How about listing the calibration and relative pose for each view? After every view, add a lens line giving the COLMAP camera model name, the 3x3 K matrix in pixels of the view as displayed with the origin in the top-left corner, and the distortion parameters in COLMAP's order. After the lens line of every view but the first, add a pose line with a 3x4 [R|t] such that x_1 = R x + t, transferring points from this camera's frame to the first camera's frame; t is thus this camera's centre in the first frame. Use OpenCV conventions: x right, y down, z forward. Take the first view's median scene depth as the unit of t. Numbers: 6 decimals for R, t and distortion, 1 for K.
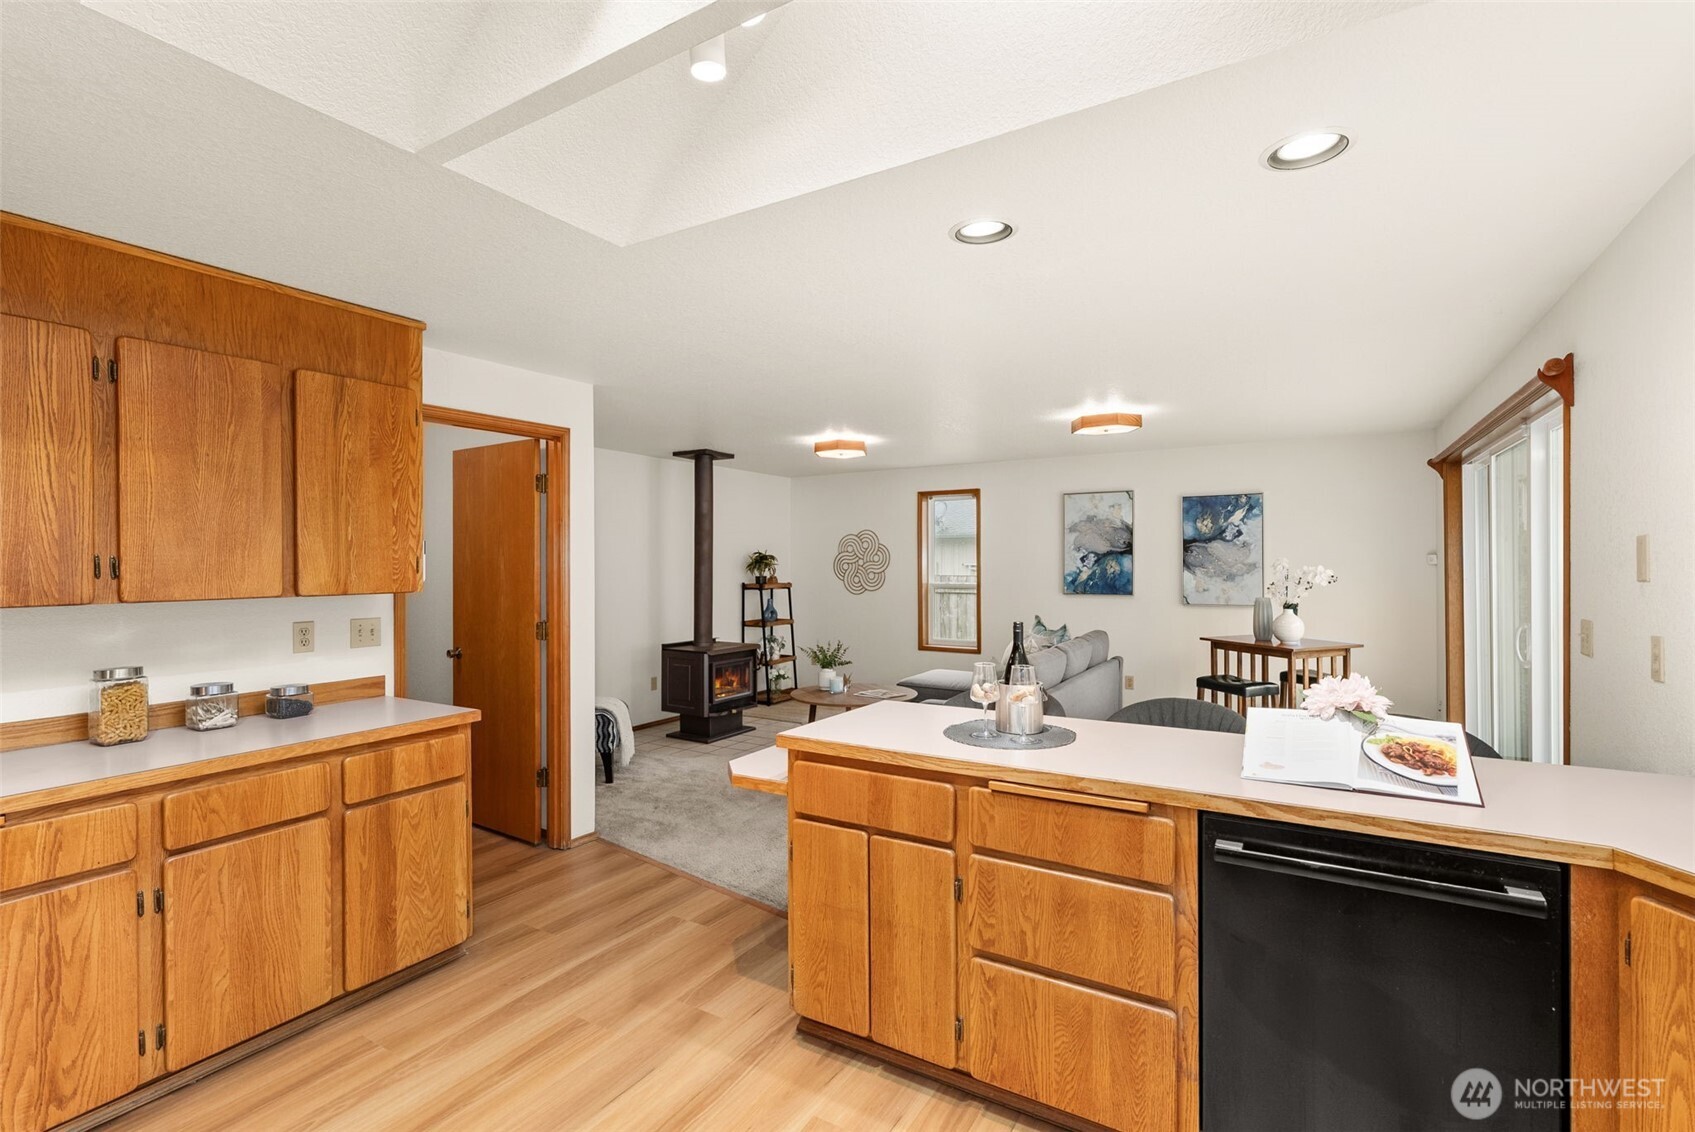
lens RADIAL K [[787.3, 0, 847.3], [0, 787.3, 560.0], [0, 0, 1]] dist [-0.000653, -0.000005]
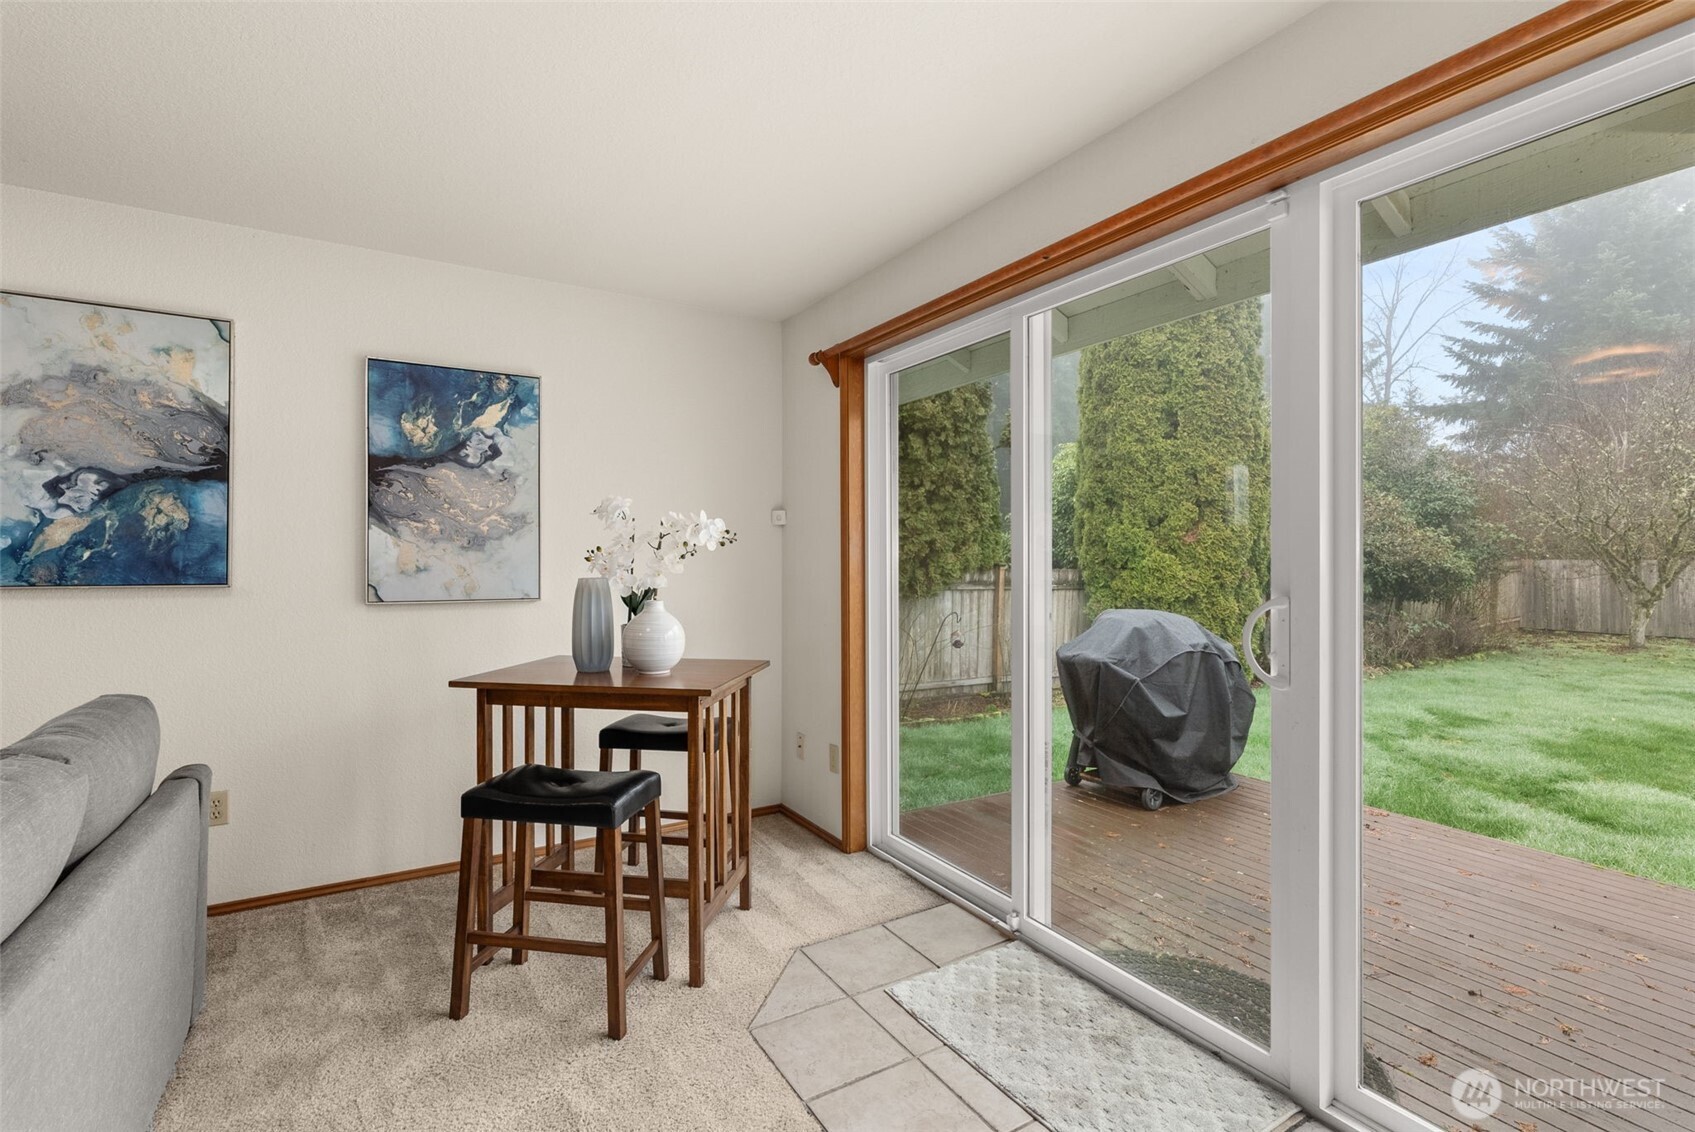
lens RADIAL K [[787.3, 0, 855.9], [0, 787.3, 560.4], [0, 0, 1]] dist [-0.000653, -0.000005]
pose [[0.472932, 0.008137, 0.881061, 0.172608], [-0.006451, 0.999963, -0.005772, 0.033708], [-0.881075, -0.002954, 0.472967, 0.562676]]
